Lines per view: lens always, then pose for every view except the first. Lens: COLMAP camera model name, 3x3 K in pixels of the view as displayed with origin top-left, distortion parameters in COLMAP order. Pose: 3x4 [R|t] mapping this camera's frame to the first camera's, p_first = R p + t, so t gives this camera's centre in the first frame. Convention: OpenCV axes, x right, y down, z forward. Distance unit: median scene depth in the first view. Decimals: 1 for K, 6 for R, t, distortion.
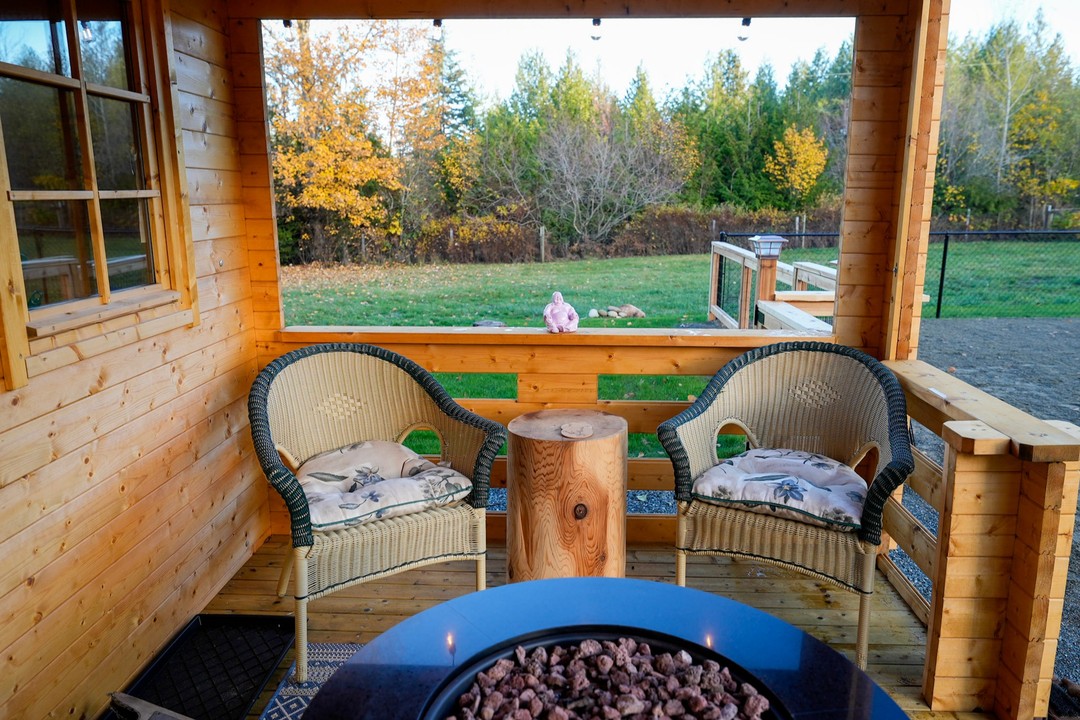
lens RADIAL K [[770.1, 0, 540.0], [0, 770.1, 360.0], [0, 0, 1]] dist [-0.001594, -0.001195]
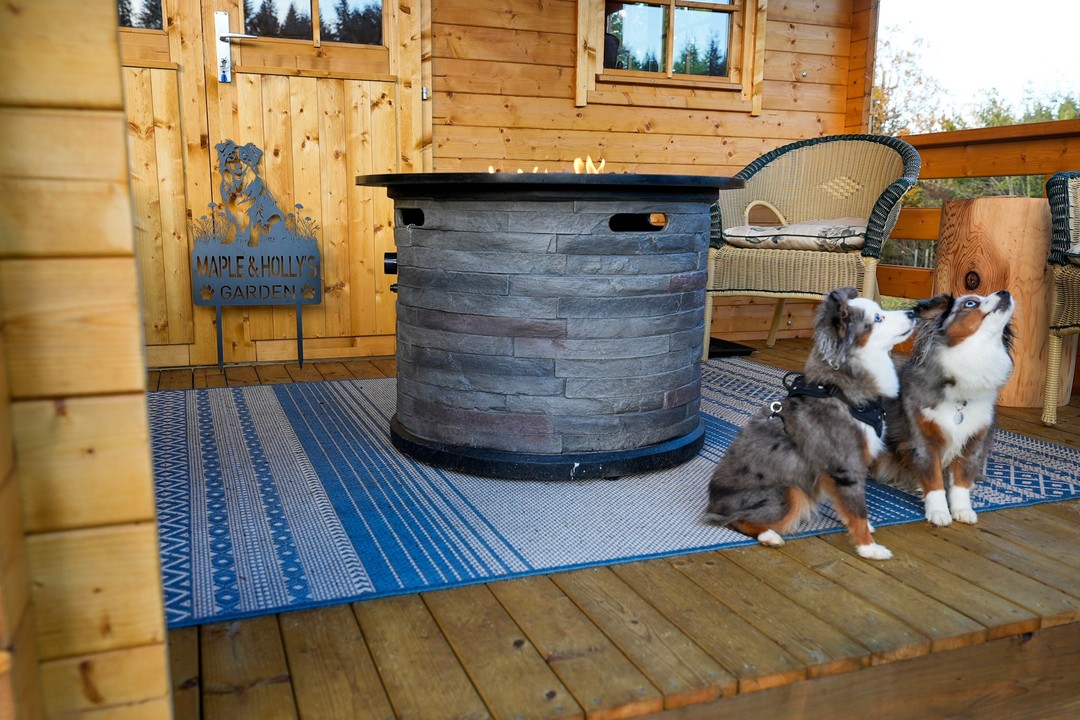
lens RADIAL K [[887.5, 0, 539.1], [0, 887.5, 400.7], [0, 0, 1]] dist [0.003353, -0.004809]
pose [[0.405297, 0.192360, -0.893718, 0.766027], [-0.202864, 0.972162, 0.117246, 0.296157], [0.891392, 0.133784, 0.433038, 0.090107]]
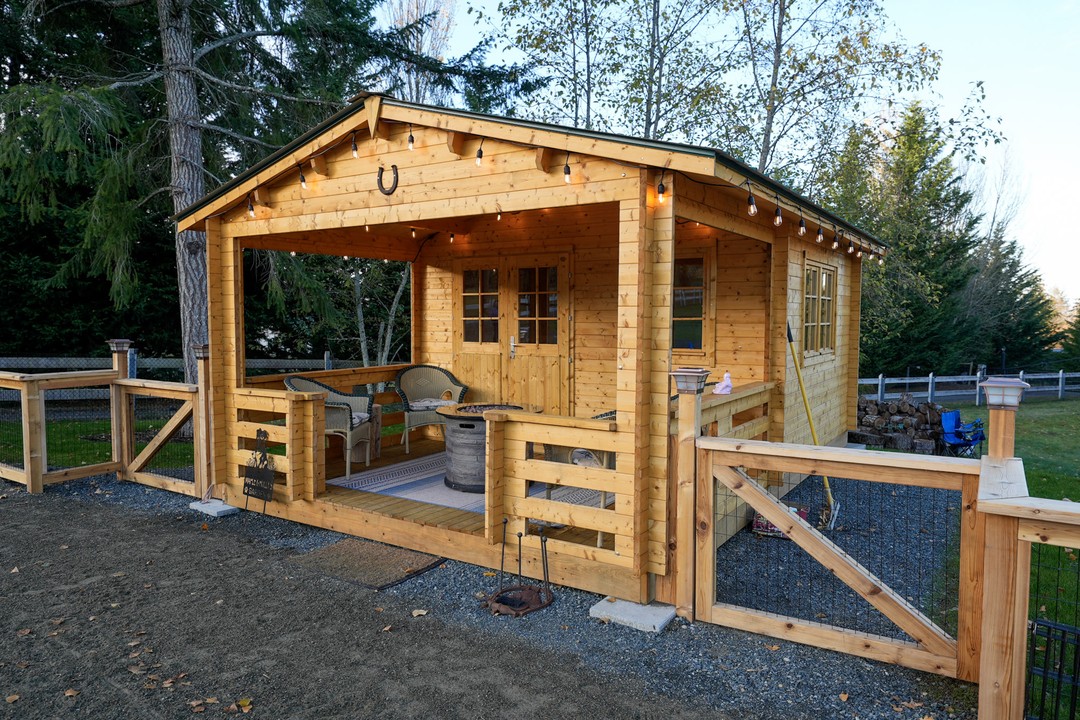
lens RADIAL K [[770.1, 0, 540.0], [0, 770.1, 360.0], [0, 0, 1]] dist [-0.001594, -0.001195]
pose [[-0.508528, 0.055016, -0.859286, 1.965714], [-0.183390, 0.968139, 0.170516, -0.365842], [0.841289, 0.244296, -0.482236, 1.610564]]
